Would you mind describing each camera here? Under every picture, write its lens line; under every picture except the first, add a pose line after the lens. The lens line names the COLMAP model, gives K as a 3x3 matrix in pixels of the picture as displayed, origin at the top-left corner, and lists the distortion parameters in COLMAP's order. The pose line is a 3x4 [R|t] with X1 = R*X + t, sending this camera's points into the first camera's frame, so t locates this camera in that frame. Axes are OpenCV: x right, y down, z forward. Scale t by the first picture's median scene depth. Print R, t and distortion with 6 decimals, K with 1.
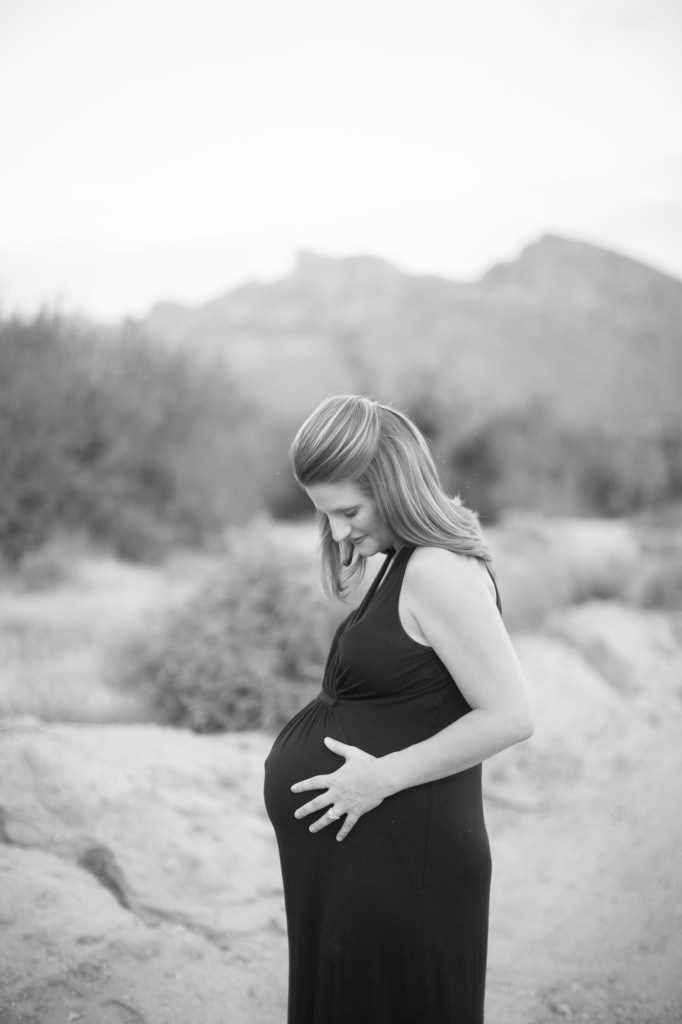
lens RADIAL K [[1415.0, 0, 343.6], [0, 1415.0, 511.9], [0, 0, 1]] dist [-0.170714, 0.000000]
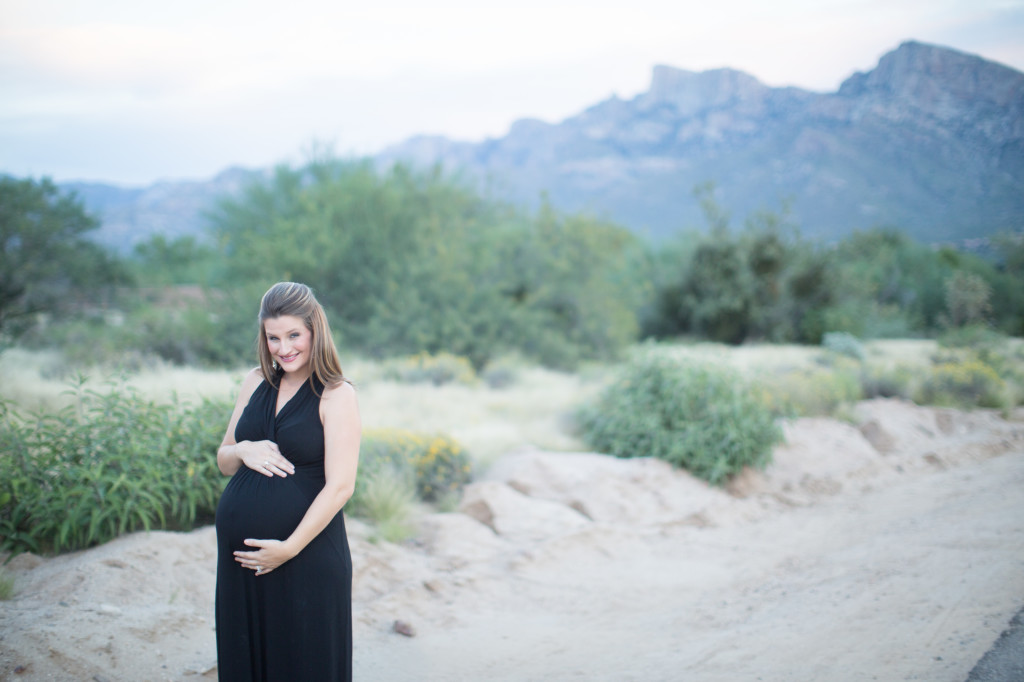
lens RADIAL K [[1415.0, 0, 508.6], [0, 1415.0, 342.1], [0, 0, 1]] dist [-0.170714, 0.000000]
pose [[0.990481, -0.006449, -0.137498, 0.005698], [0.007695, 0.999934, 0.008536, -0.006337], [0.137434, -0.009513, 0.990465, -0.479109]]
